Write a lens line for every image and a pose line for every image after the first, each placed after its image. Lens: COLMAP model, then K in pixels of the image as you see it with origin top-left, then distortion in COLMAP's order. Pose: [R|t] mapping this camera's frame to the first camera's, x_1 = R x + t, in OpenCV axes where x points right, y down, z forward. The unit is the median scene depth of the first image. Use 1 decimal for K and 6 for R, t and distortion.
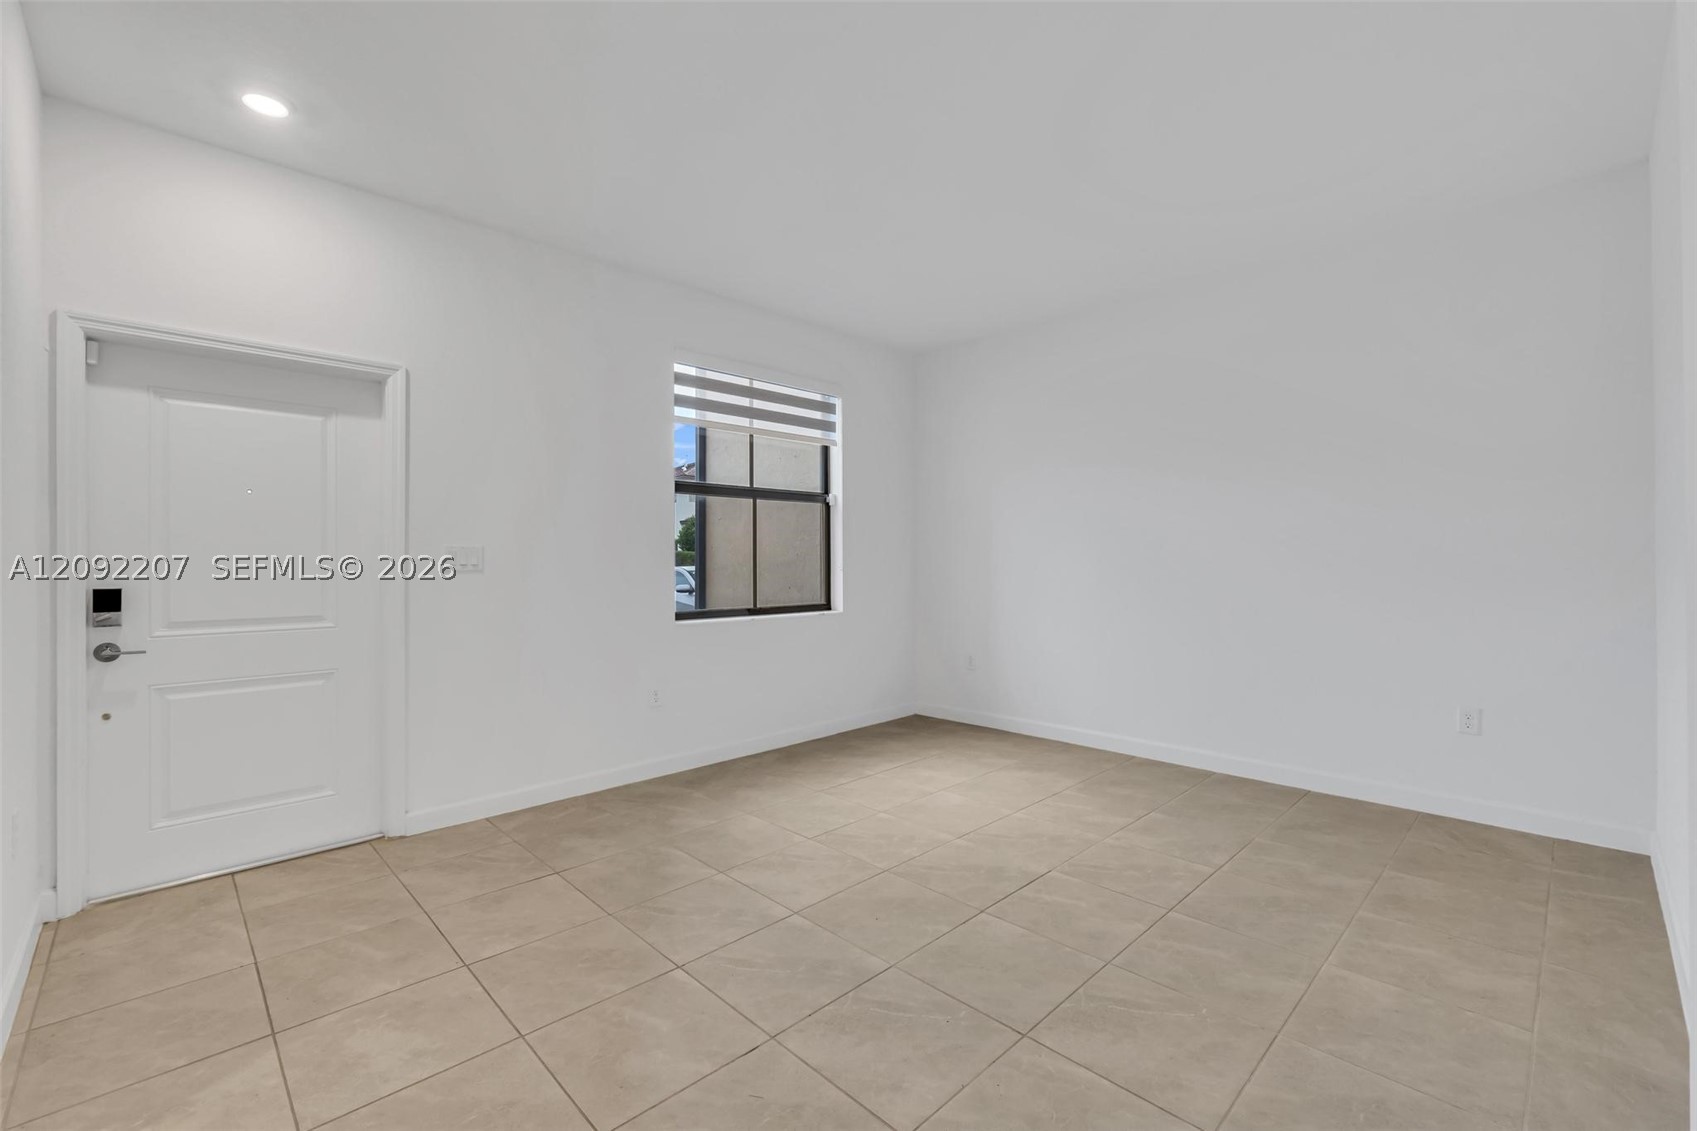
lens RADIAL K [[728.0, 0, 831.9], [0, 728.0, 556.9], [0, 0, 1]] dist [-0.004438, -0.000229]
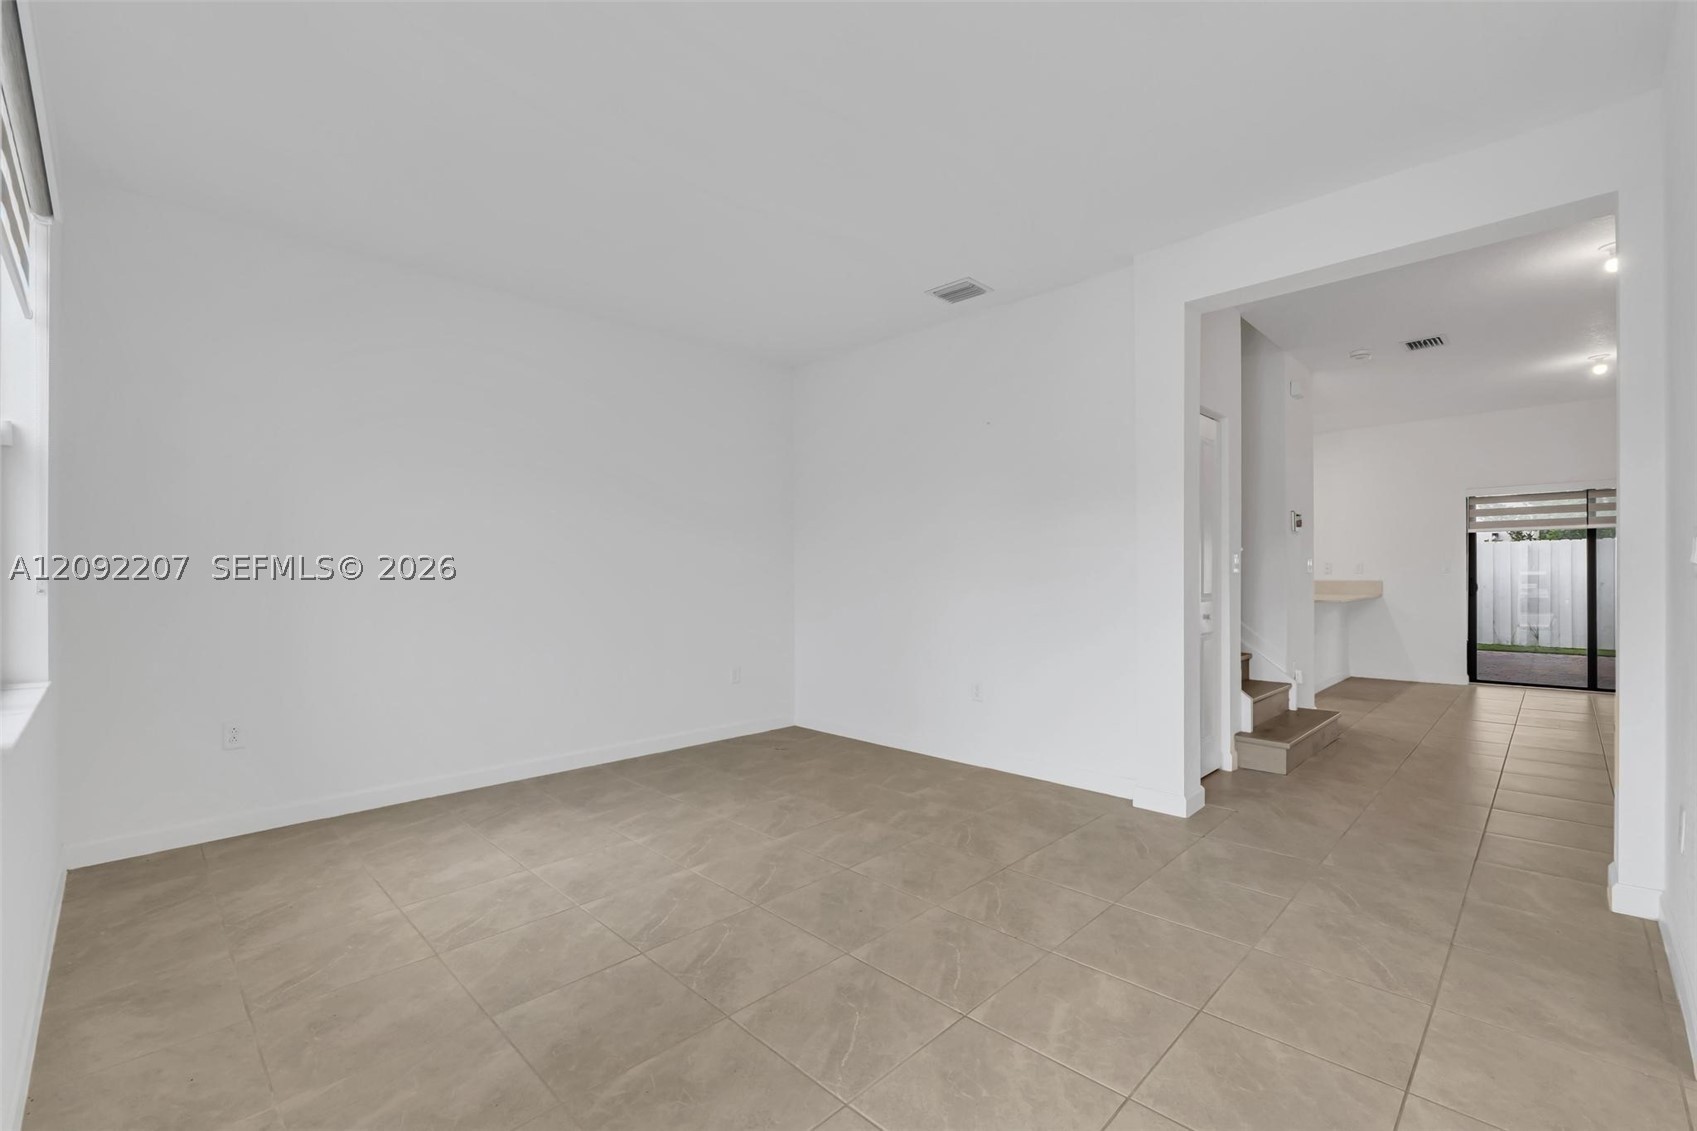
lens RADIAL K [[728.0, 0, 850.7], [0, 728.0, 579.9], [0, 0, 1]] dist [-0.004438, -0.000229]
pose [[-0.042210, -0.003841, 0.999101, -0.782721], [-0.000765, 0.999992, 0.003812, 0.004059], [-0.999108, -0.000604, -0.042213, 0.823021]]
